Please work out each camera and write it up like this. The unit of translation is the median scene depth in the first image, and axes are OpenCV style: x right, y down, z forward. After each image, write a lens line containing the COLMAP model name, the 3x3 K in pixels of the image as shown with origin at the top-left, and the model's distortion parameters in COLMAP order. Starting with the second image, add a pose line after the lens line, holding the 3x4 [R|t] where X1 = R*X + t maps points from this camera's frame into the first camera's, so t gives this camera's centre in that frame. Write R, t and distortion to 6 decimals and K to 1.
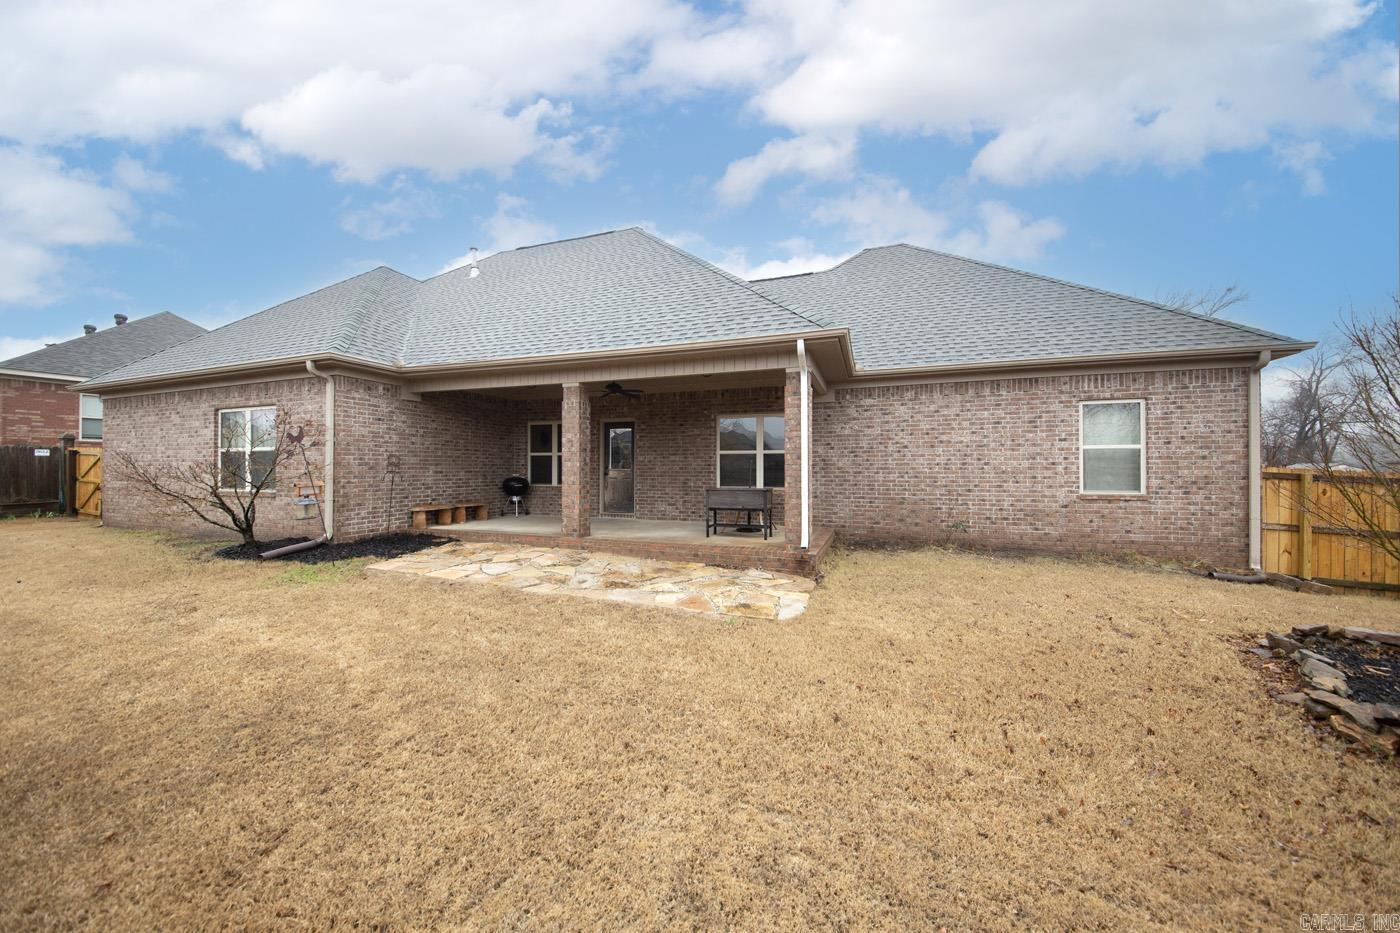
lens RADIAL K [[497.3, 0, 699.3], [0, 497.3, 471.1], [0, 0, 1]] dist [-0.001061, -0.000272]
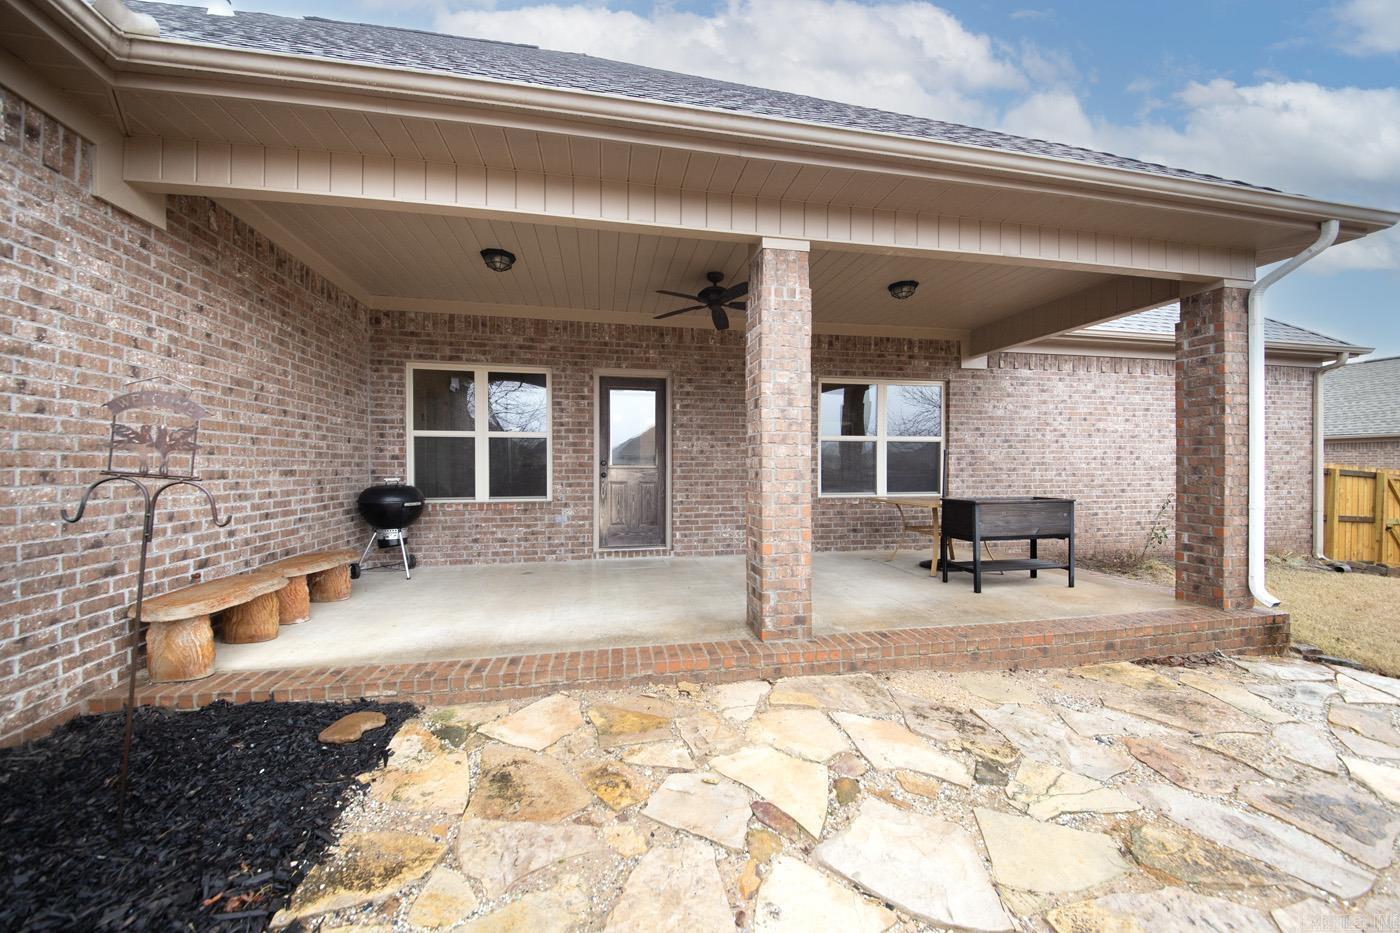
lens RADIAL K [[497.3, 0, 699.3], [0, 497.3, 471.1], [0, 0, 1]] dist [-0.001061, -0.000272]
pose [[0.861723, -0.006431, 0.507338, -0.473182], [0.004249, 0.999976, 0.005458, -0.000659], [-0.507361, -0.002548, 0.861730, 0.646945]]
